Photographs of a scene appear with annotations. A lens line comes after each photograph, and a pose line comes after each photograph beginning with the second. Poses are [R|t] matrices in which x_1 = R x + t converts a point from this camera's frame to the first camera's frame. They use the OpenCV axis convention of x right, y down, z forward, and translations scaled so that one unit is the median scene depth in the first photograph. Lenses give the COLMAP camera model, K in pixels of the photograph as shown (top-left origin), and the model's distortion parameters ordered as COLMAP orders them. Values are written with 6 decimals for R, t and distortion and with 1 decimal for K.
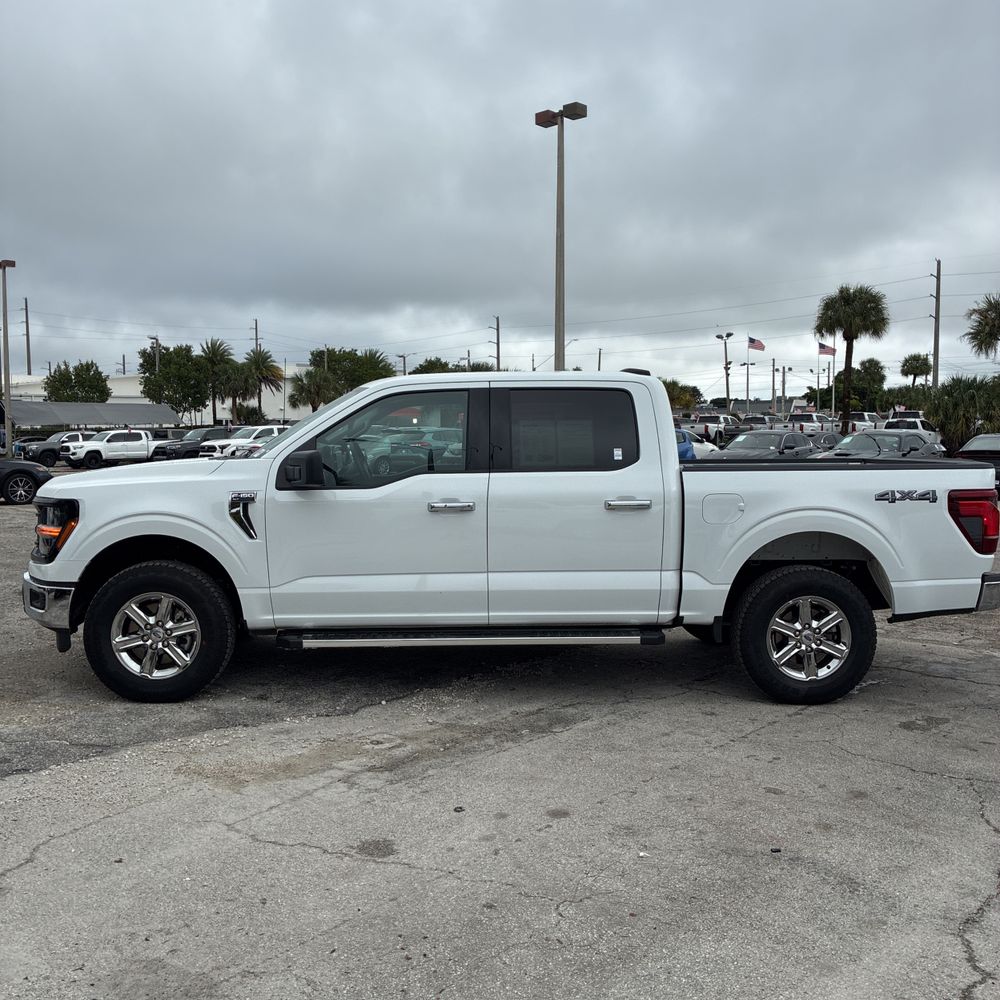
lens RADIAL K [[1003.5, 0, 497.2], [0, 1003.5, 502.6], [0, 0, 1]] dist [0.141742, -0.453639]
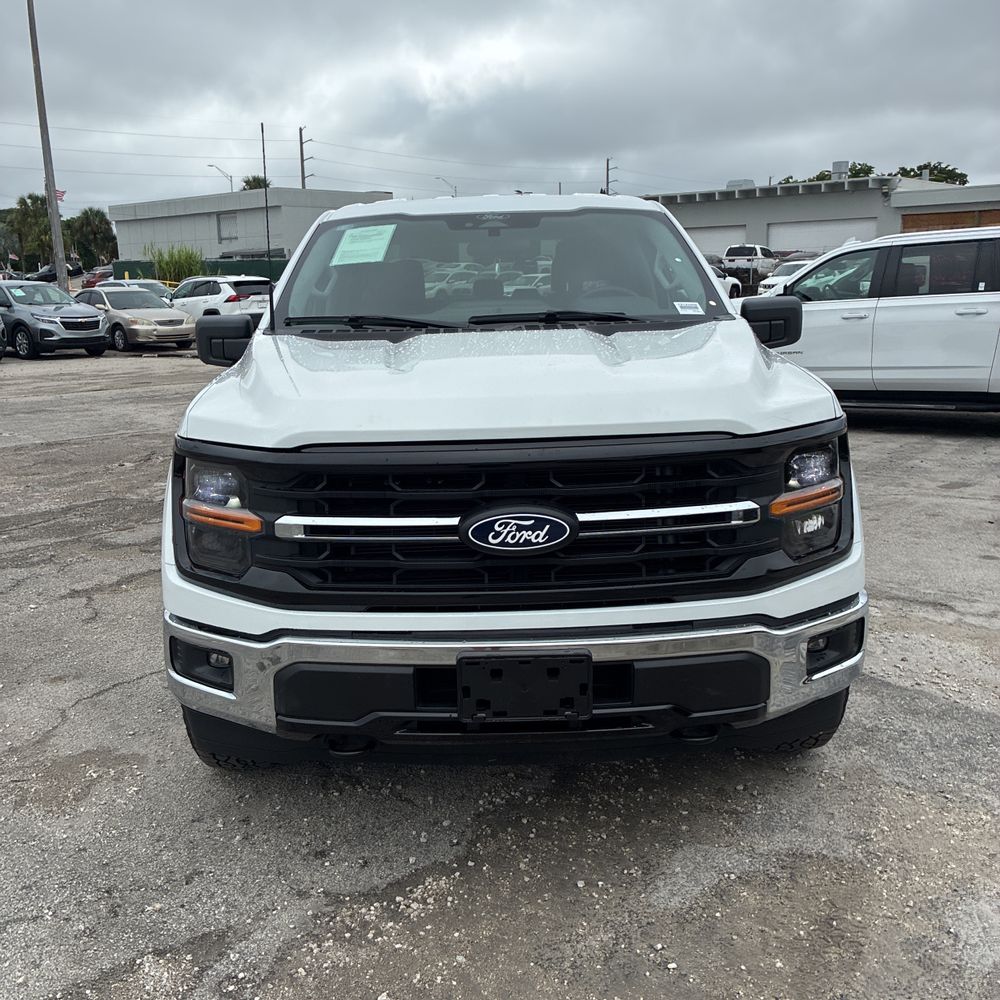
lens RADIAL K [[1017.9, 0, 477.3], [0, 1017.9, 477.7], [0, 0, 1]] dist [0.019536, -0.035750]
pose [[0.034259, -0.192194, 0.980759, -0.890442], [0.096613, 0.977376, 0.188156, -0.079872], [-0.994732, 0.088308, 0.052052, 1.124805]]
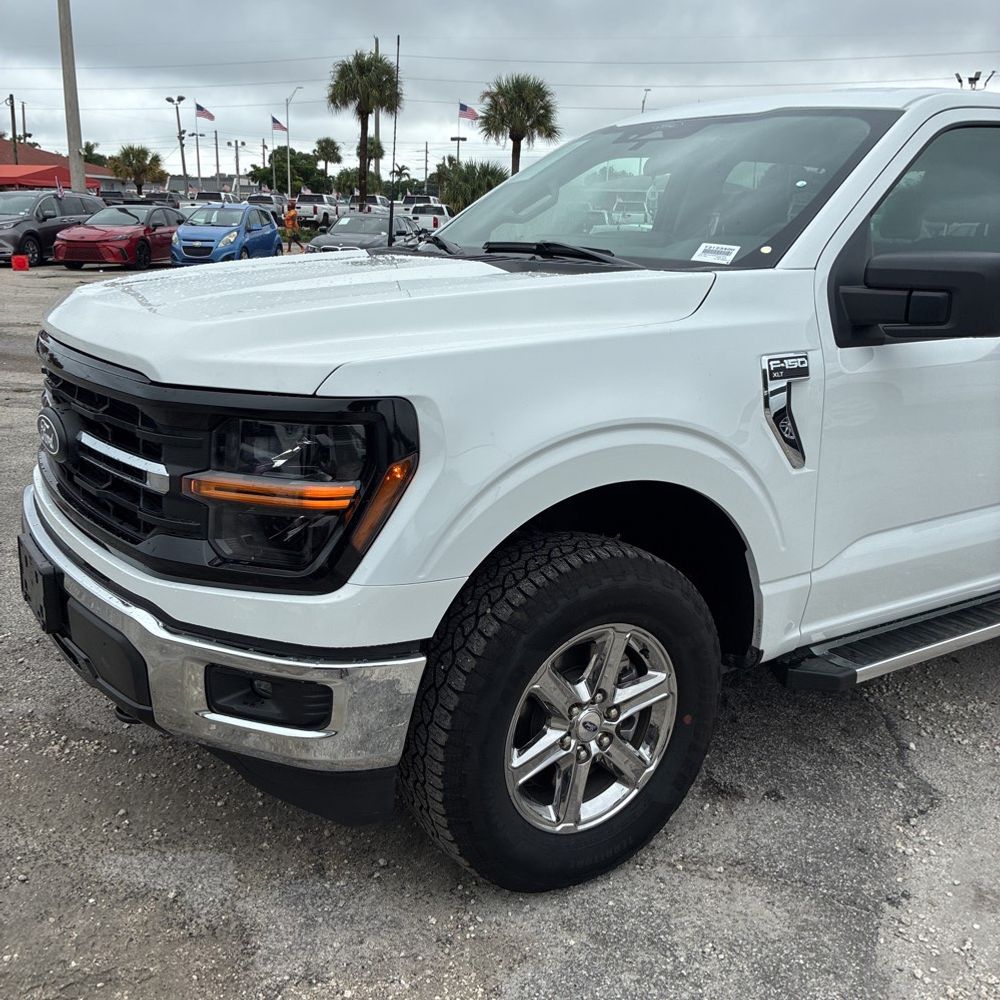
lens RADIAL K [[1012.6, 0, 501.6], [0, 1012.6, 511.8], [0, 0, 1]] dist [0.011119, 0.002286]
pose [[0.857593, -0.116505, 0.500960, -0.544173], [0.005661, 0.976086, 0.217310, -0.036916], [-0.514298, -0.183528, 0.837744, 0.686944]]
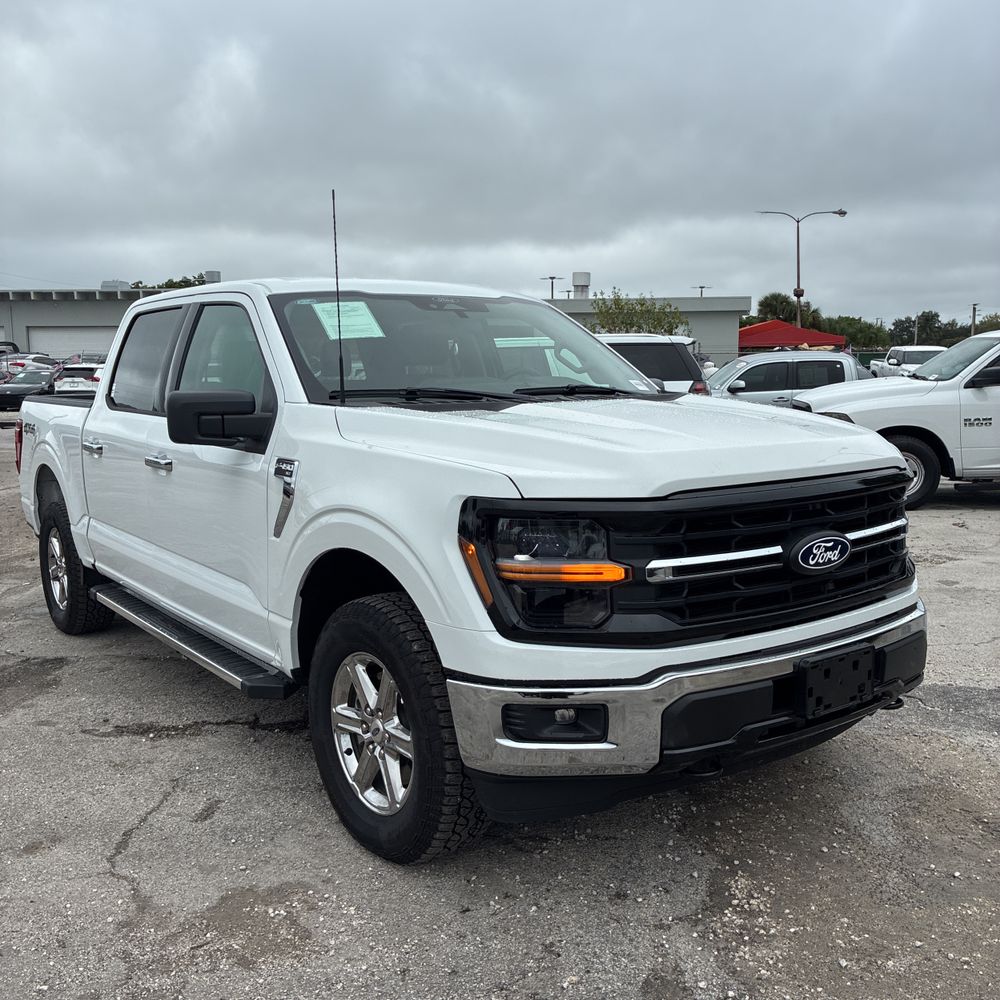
lens RADIAL K [[1018.0, 0, 495.2], [0, 1018.0, 503.6], [0, 0, 1]] dist [0.033800, -0.037899]
pose [[-0.554782, -0.101844, 0.825739, -0.813402], [0.069439, 0.983349, 0.167937, -0.098470], [-0.829093, 0.150507, -0.538472, 1.527354]]
